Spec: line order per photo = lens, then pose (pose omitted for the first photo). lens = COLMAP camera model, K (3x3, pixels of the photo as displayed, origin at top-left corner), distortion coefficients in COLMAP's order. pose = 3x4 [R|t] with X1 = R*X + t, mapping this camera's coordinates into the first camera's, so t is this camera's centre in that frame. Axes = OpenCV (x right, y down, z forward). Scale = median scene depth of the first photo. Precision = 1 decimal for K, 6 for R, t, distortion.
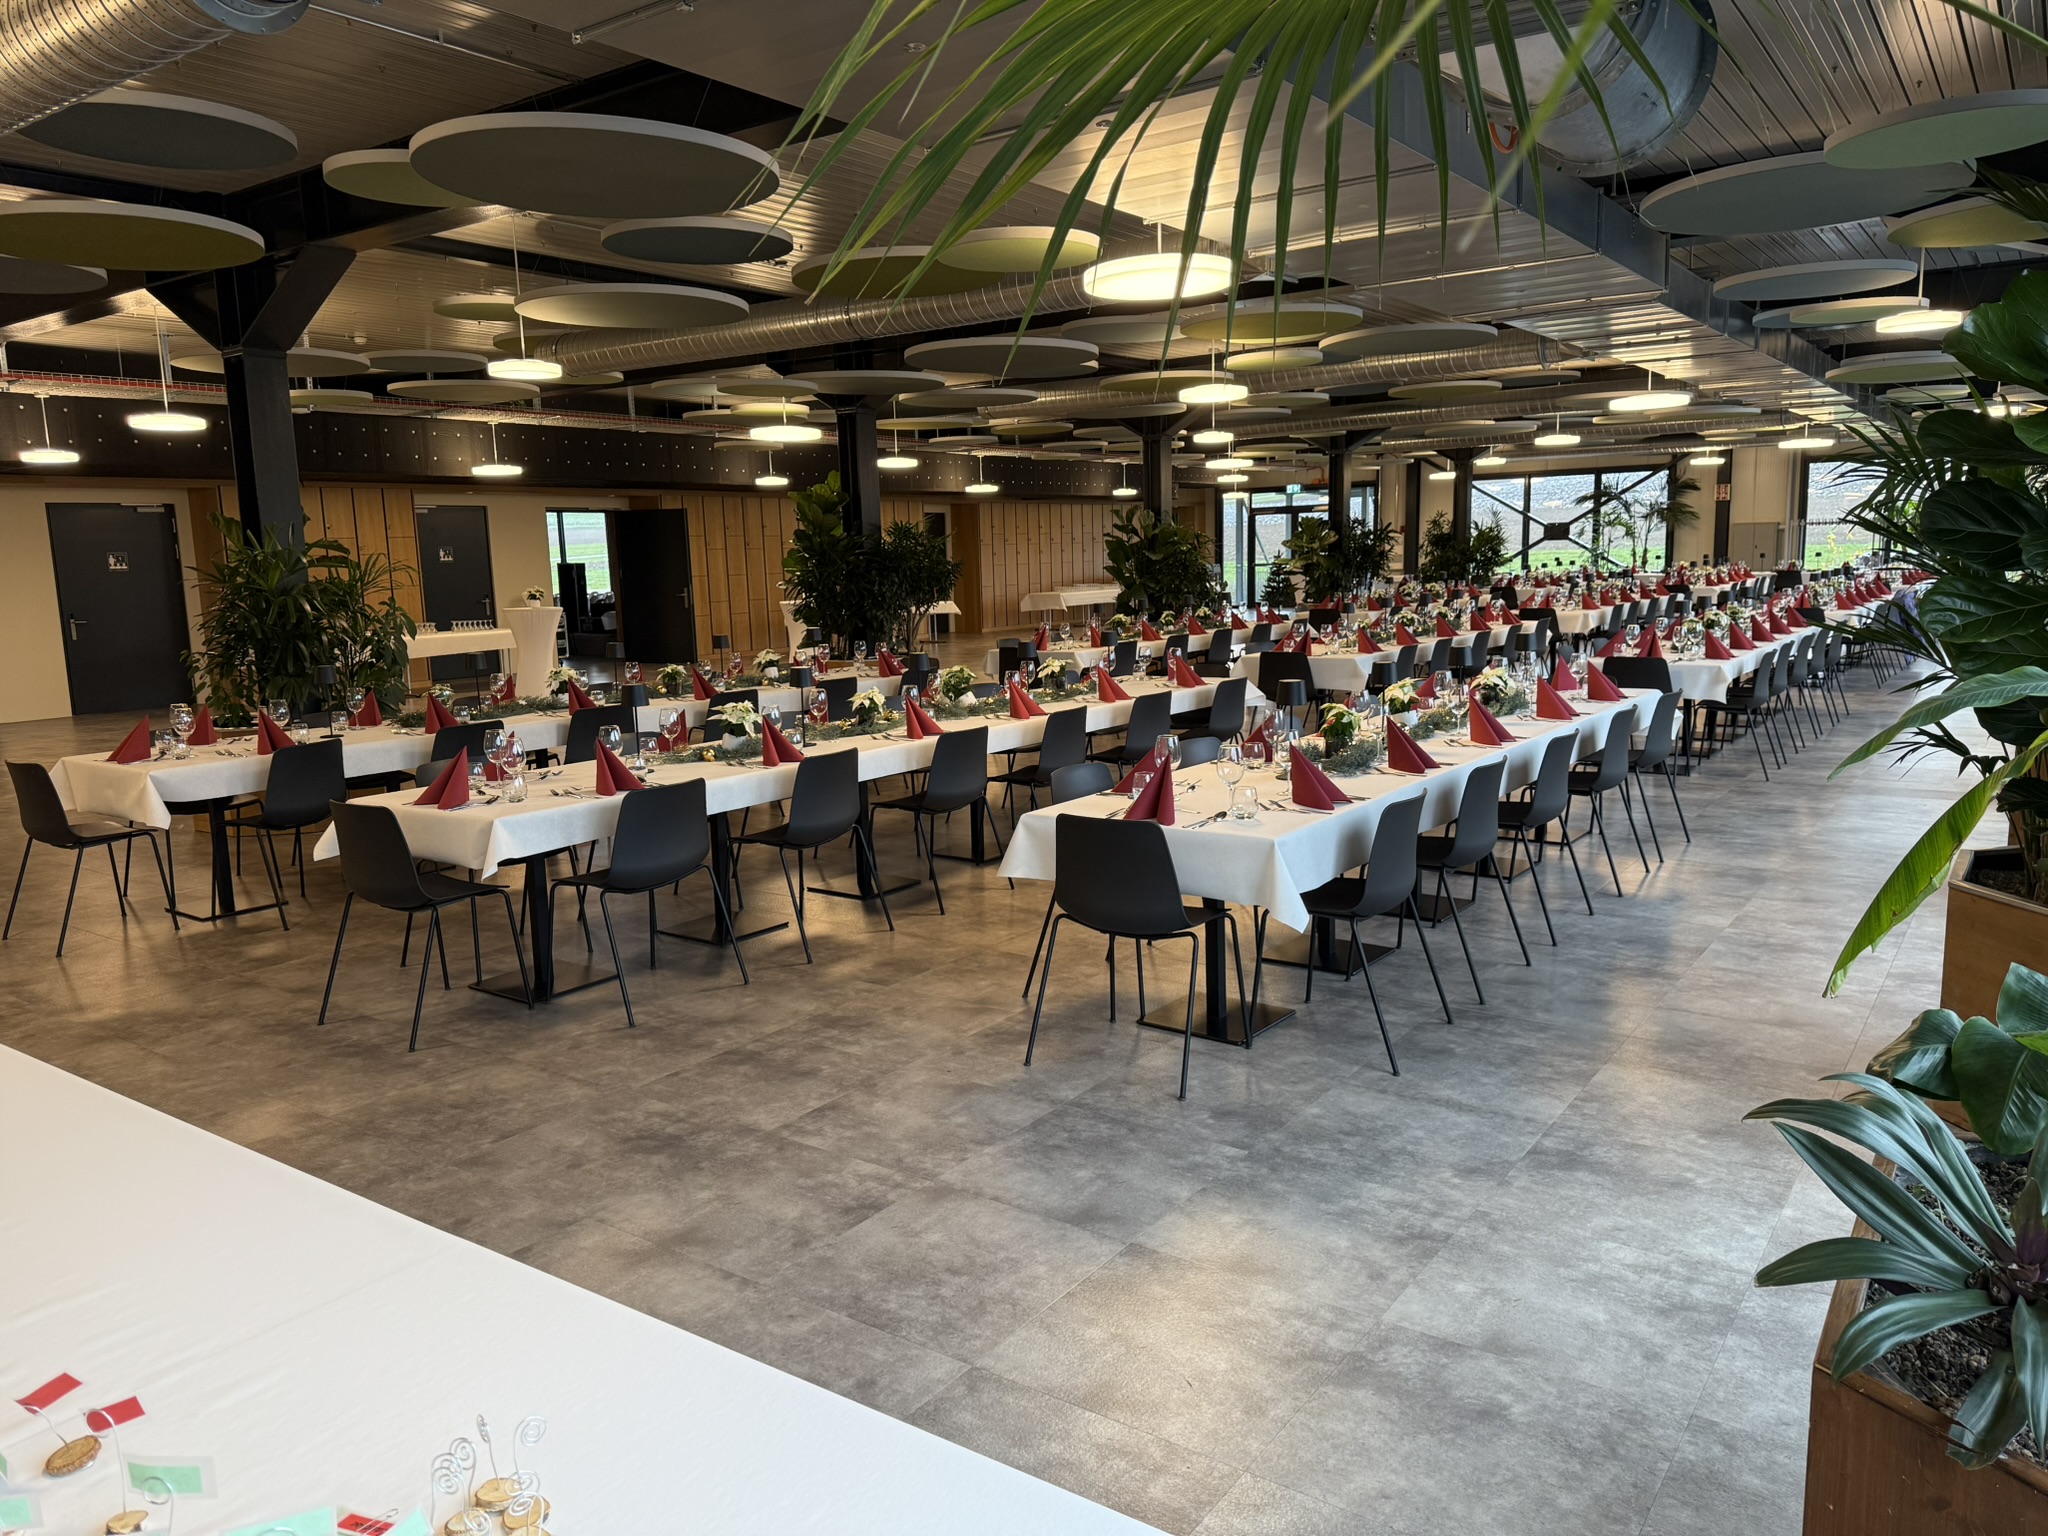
lens RADIAL K [[1456.1, 0, 1024.0], [0, 1456.1, 768.0], [0, 0, 1]] dist [0.005458, -0.008697]
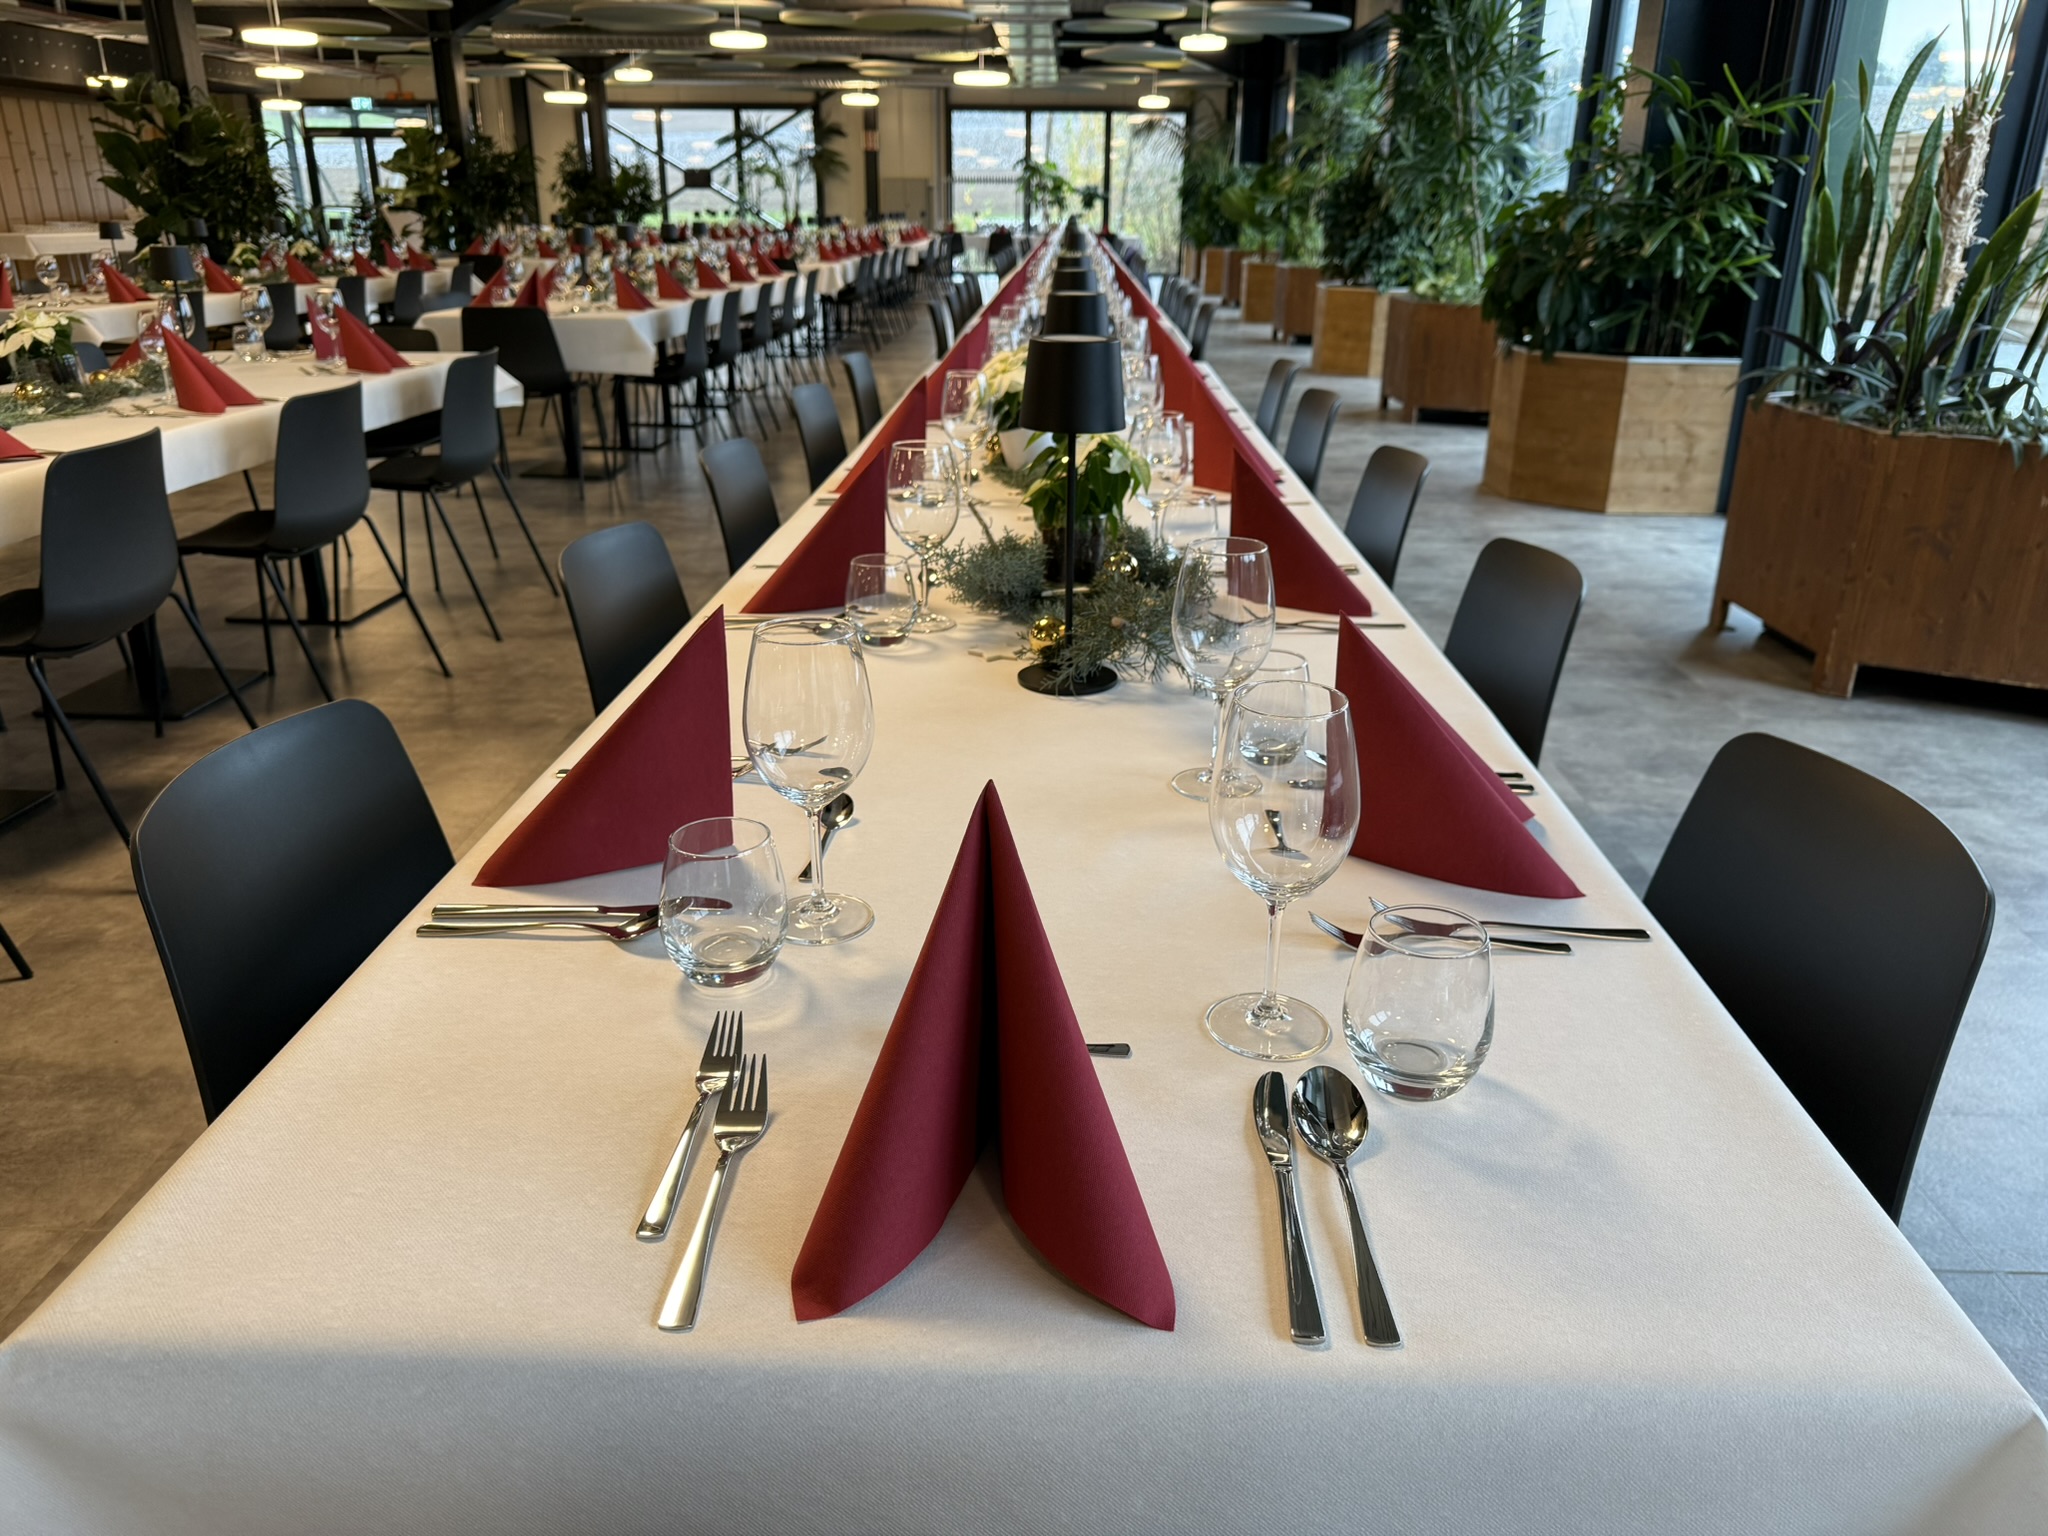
lens RADIAL K [[1456.1, 0, 1024.0], [0, 1456.1, 768.0], [0, 0, 1]] dist [0.005458, -0.008697]
pose [[0.826010, -0.168950, 0.537740, 0.002661], [0.052114, 0.972826, 0.225596, -0.008279], [-0.561242, -0.158321, 0.812368, 0.148987]]
